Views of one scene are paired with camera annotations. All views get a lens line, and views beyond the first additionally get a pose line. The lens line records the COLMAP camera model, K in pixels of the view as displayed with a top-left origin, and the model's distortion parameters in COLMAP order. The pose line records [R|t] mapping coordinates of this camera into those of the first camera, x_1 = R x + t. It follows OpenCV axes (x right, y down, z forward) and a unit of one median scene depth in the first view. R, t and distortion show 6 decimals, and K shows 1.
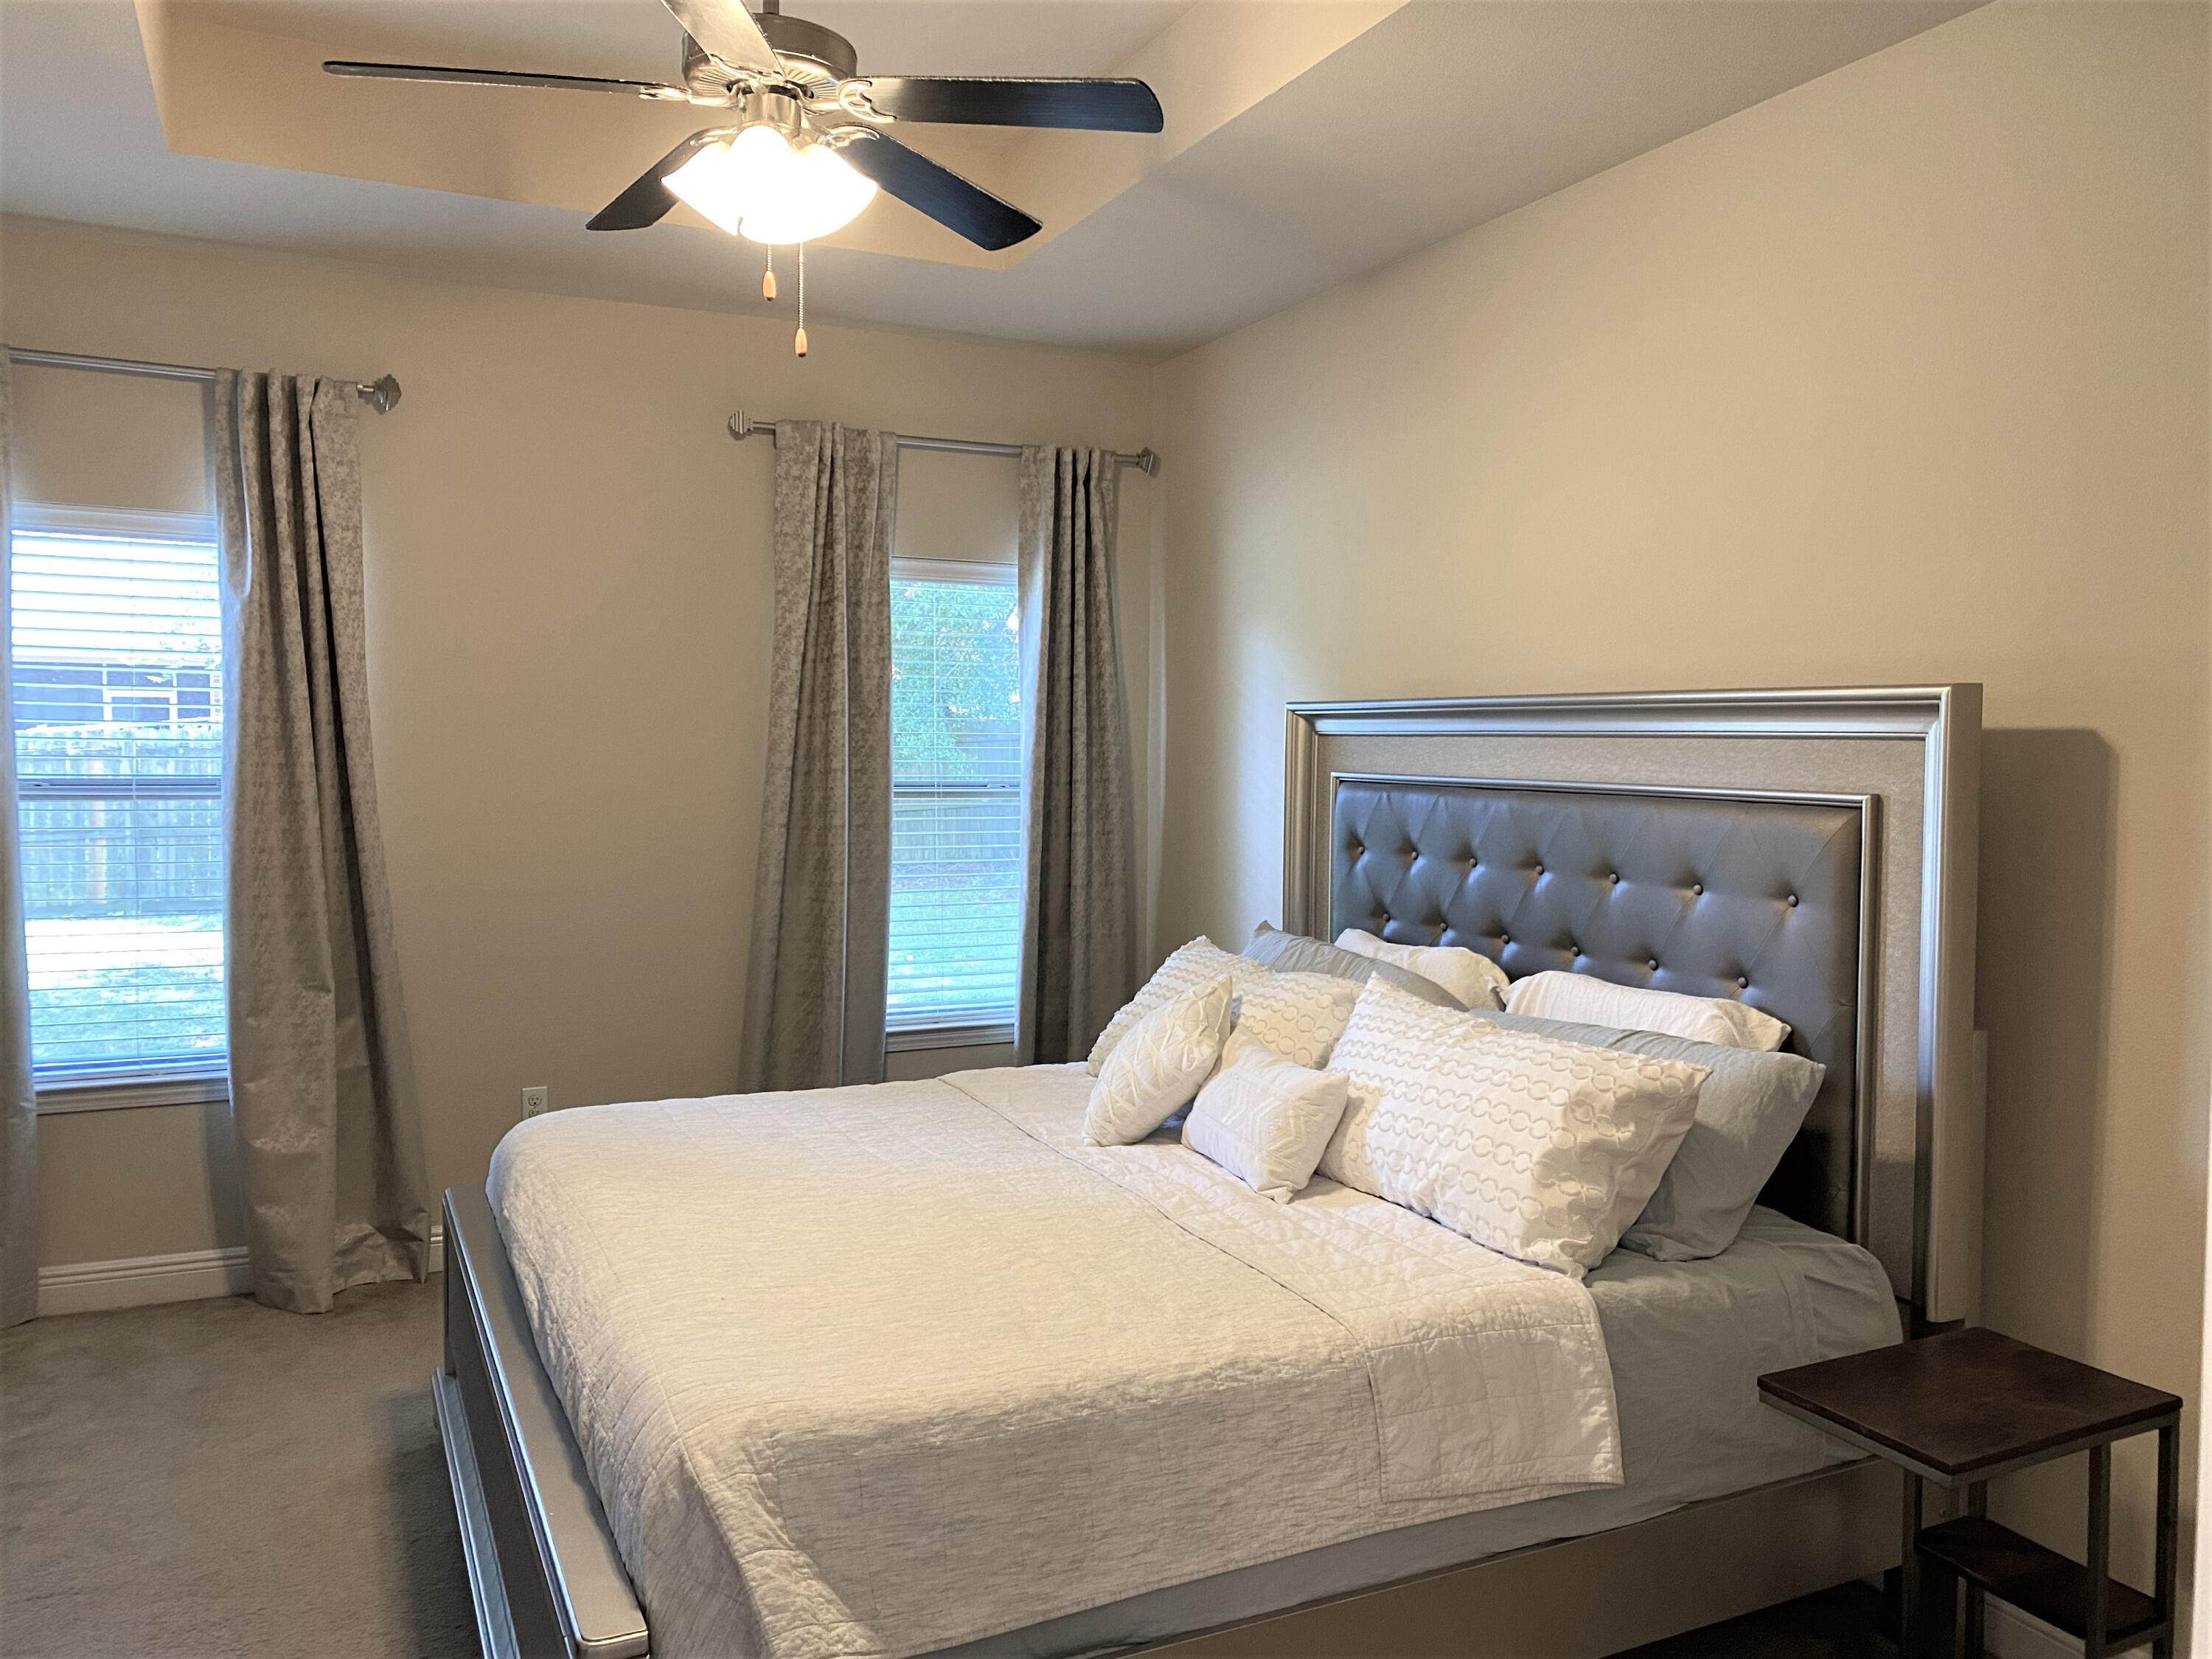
lens RADIAL K [[1687.3, 0, 1106.0], [0, 1687.3, 829.5], [0, 0, 1]] dist [0.163040, -0.517847]
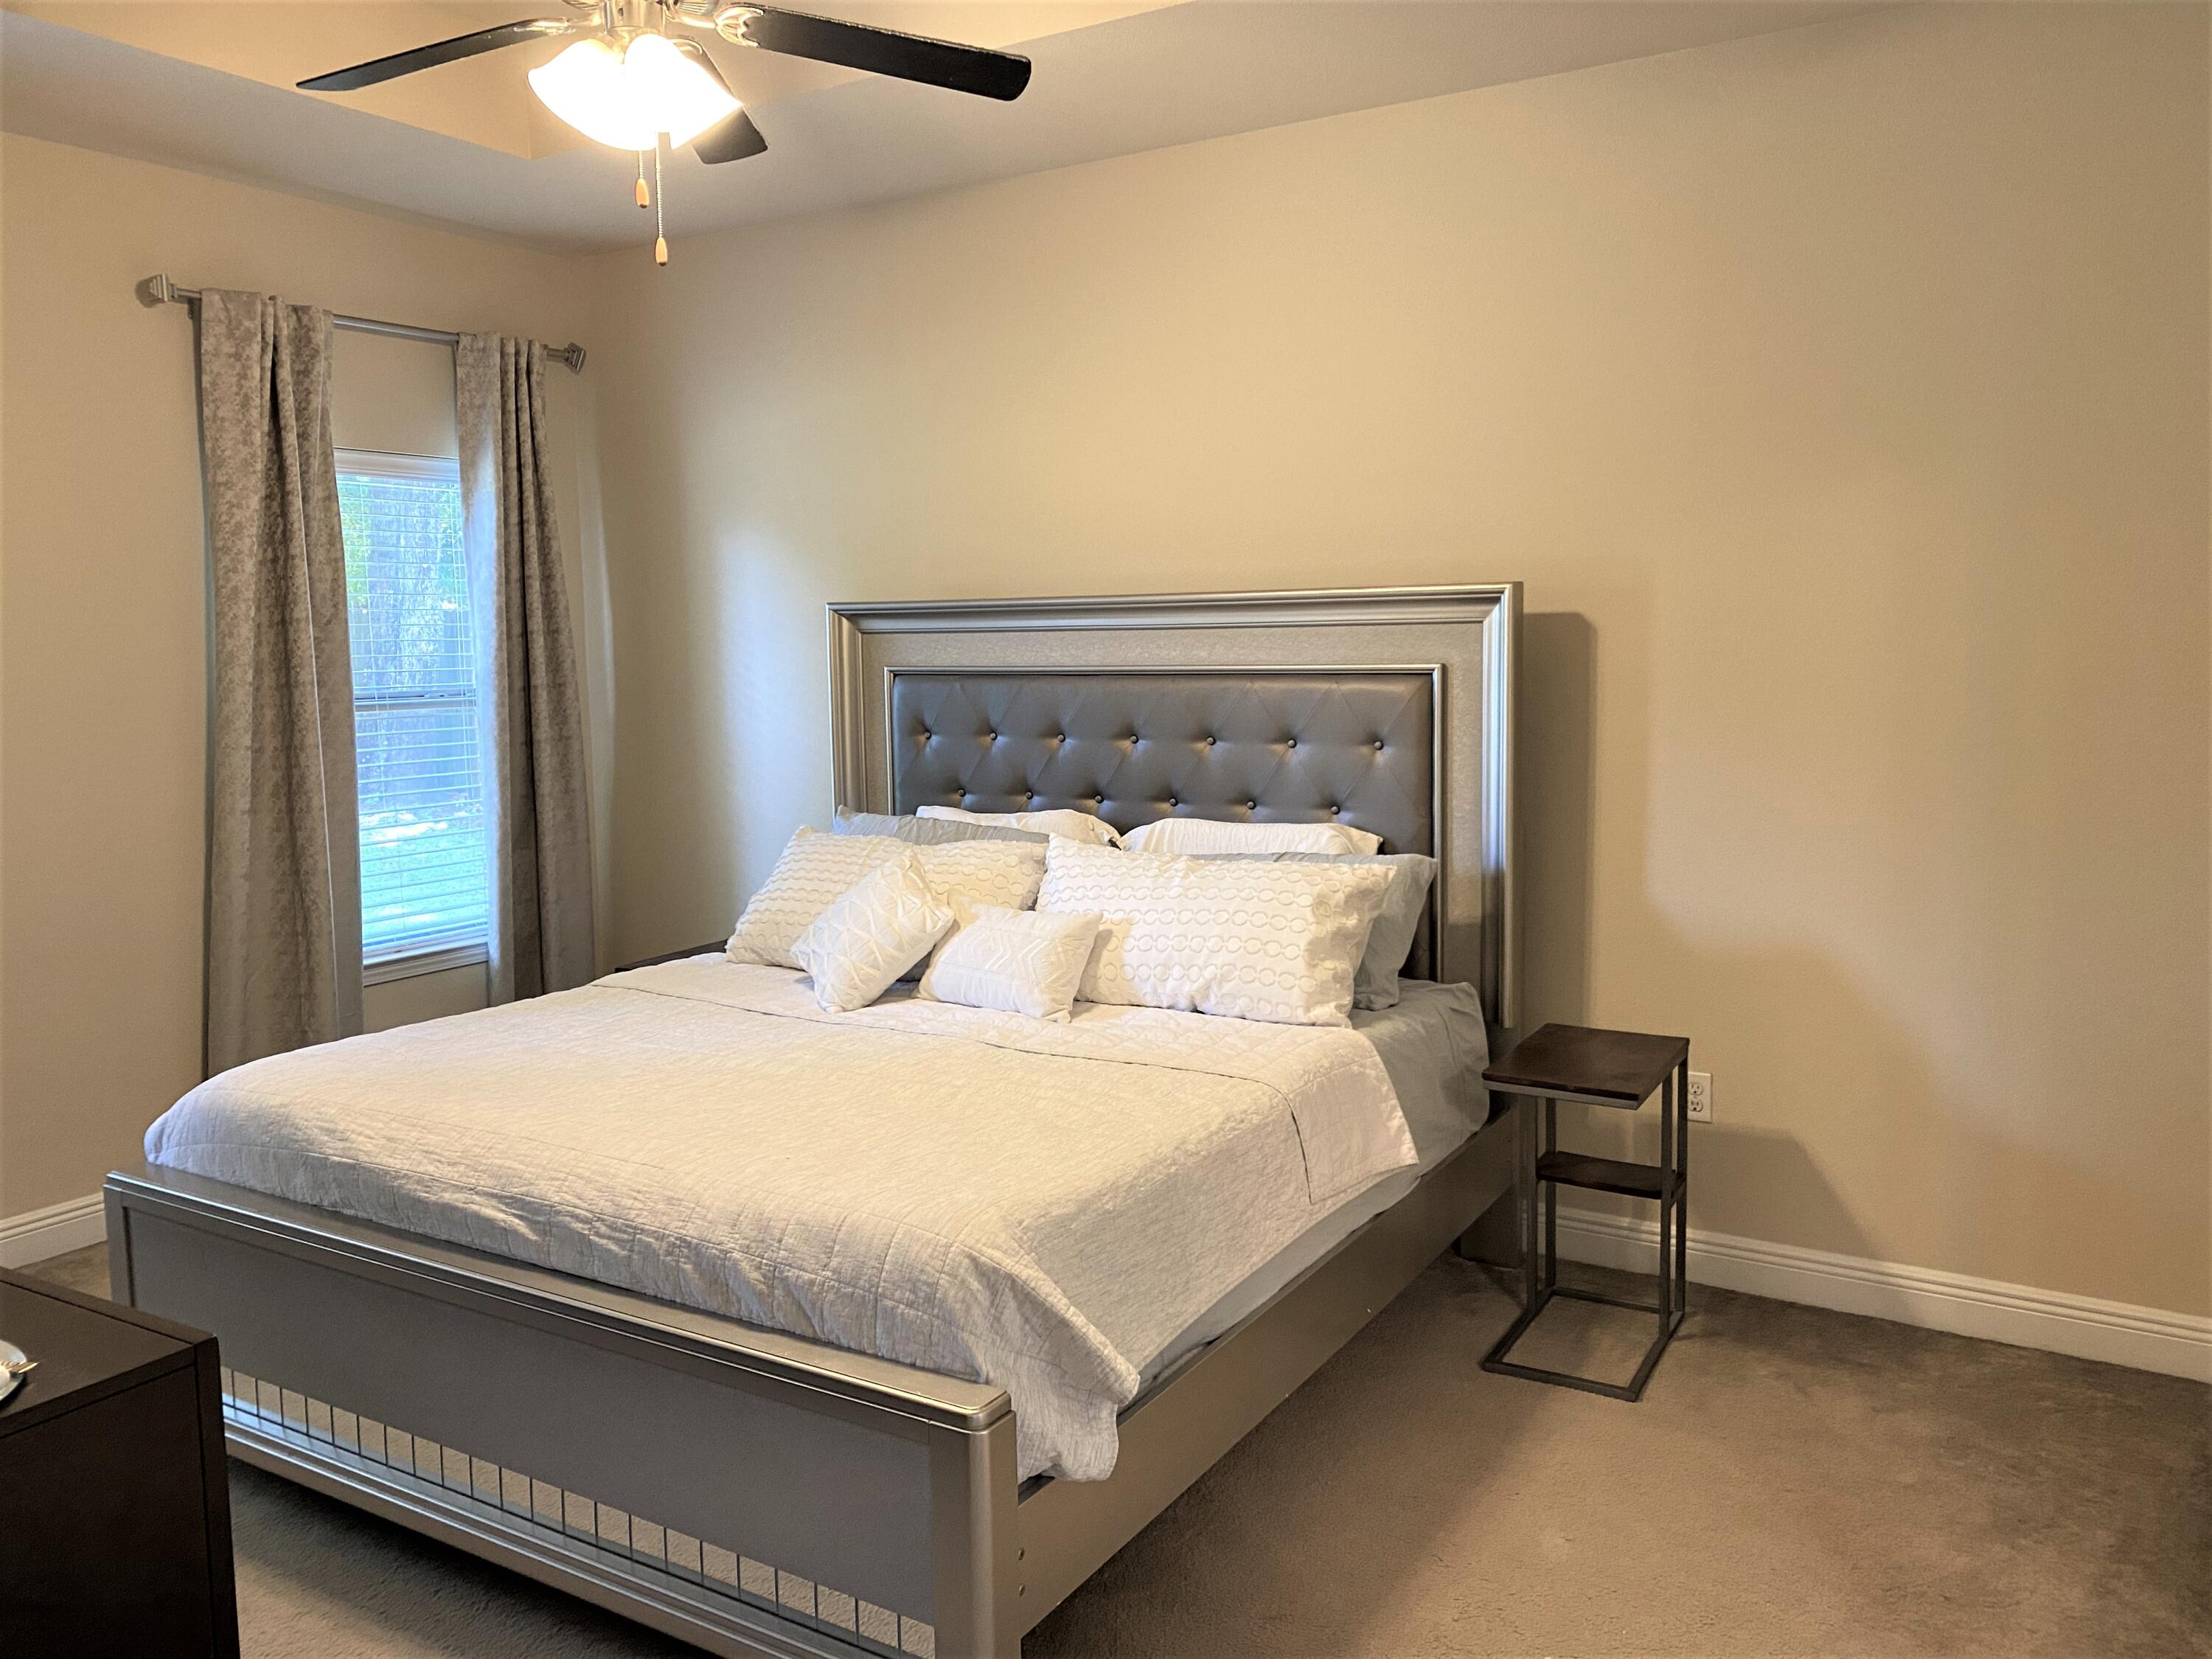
lens RADIAL K [[1690.8, 0, 1106.0], [0, 1690.8, 829.5], [0, 0, 1]] dist [0.123216, -0.222637]
pose [[0.837608, -0.085990, 0.539462, -0.504794], [0.054544, 0.995763, 0.074035, -0.003182], [-0.543542, -0.032588, 0.838749, -0.013400]]
